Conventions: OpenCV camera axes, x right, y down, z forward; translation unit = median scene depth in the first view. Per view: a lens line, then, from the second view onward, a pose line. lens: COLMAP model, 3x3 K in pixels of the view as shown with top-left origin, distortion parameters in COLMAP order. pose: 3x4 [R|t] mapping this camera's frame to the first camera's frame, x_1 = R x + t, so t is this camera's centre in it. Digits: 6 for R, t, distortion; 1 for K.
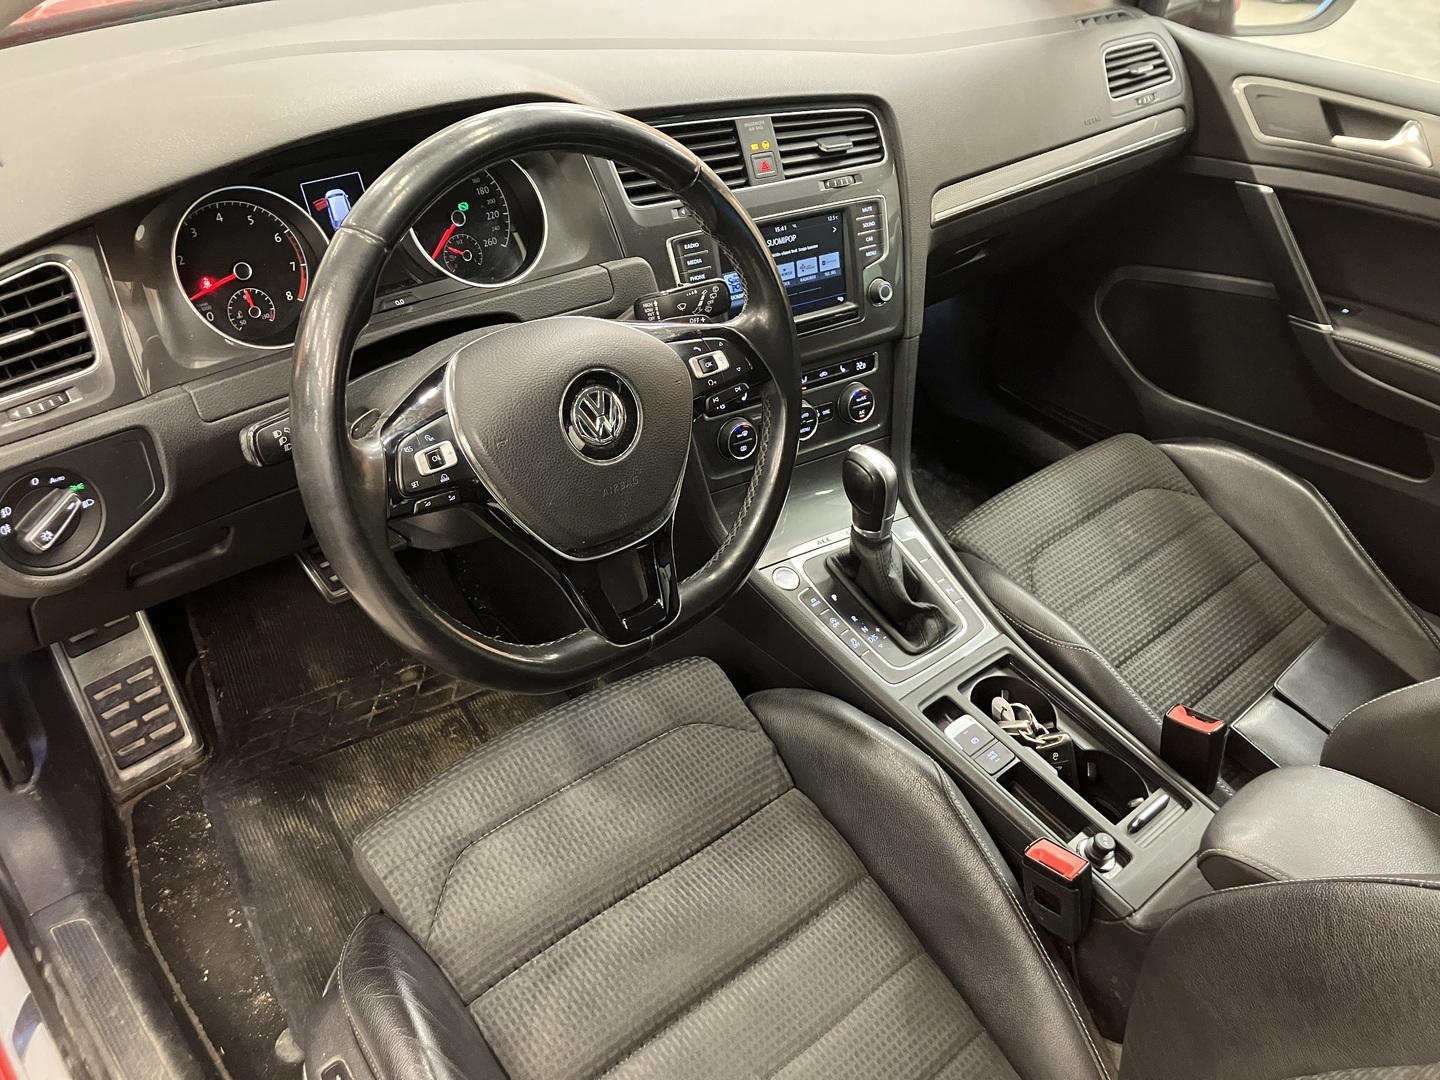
lens RADIAL K [[1160.7, 0, 720.3], [0, 1160.7, 509.2], [0, 0, 1]] dist [0.011153, -0.006071]
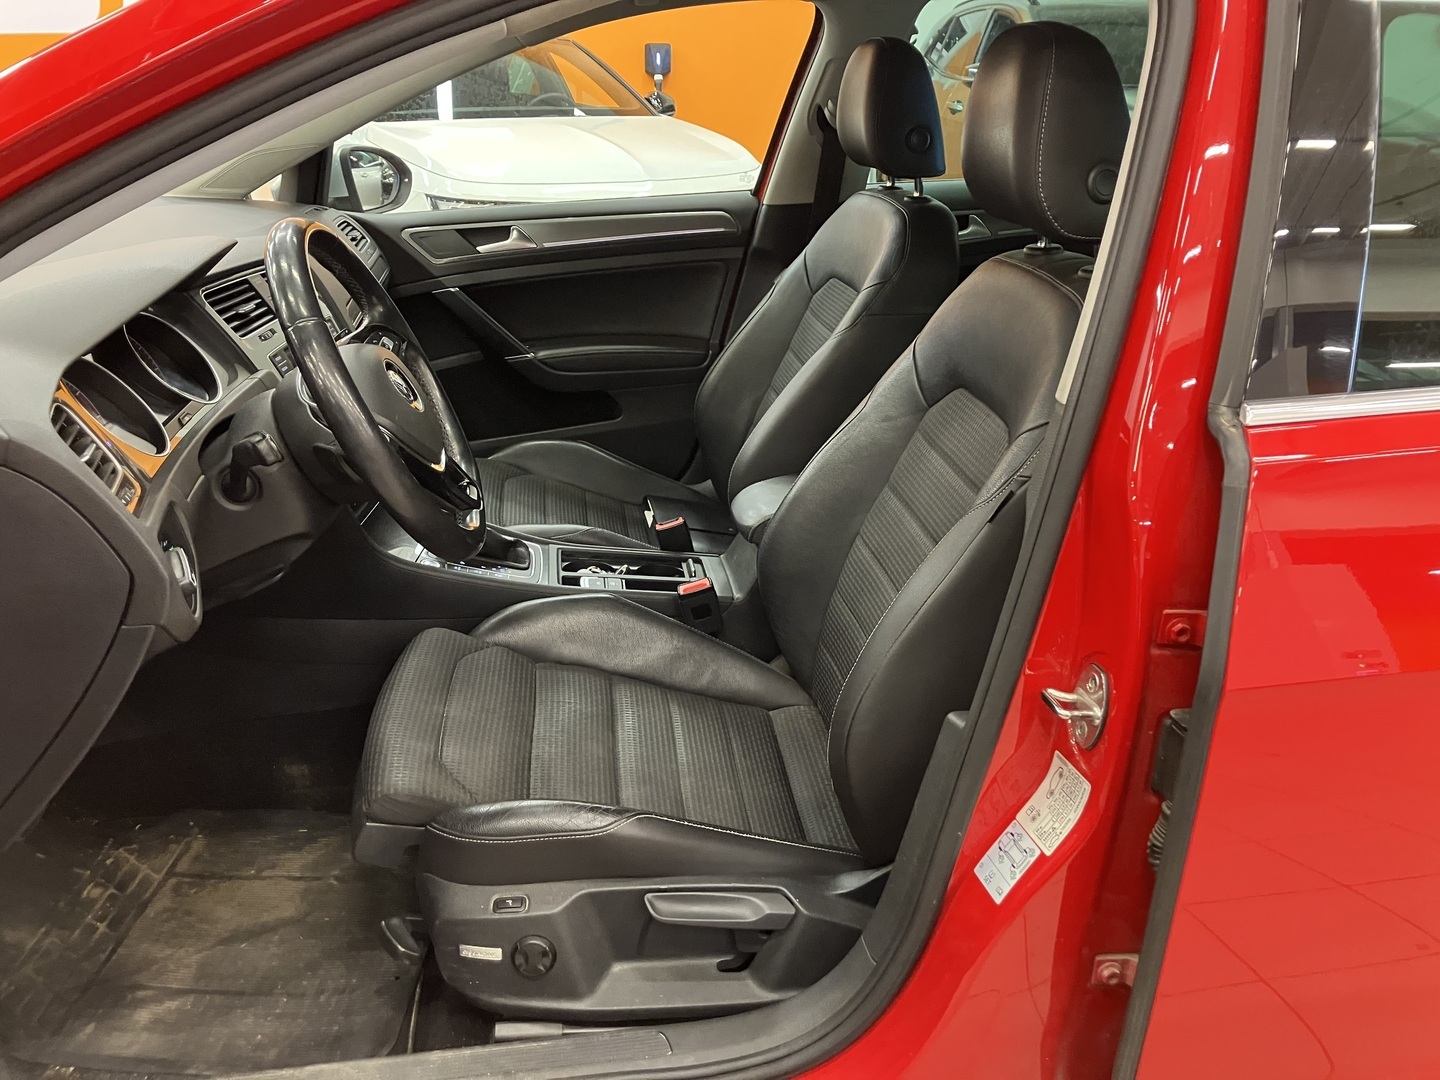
lens RADIAL K [[1160.7, 0, 720.3], [0, 1160.7, 509.2], [0, 0, 1]] dist [0.011153, -0.006071]
pose [[0.545922, -0.359386, 0.756843, -0.705634], [0.517505, 0.855054, 0.032738, 0.122695], [-0.658907, 0.373798, 0.652776, -0.147314]]
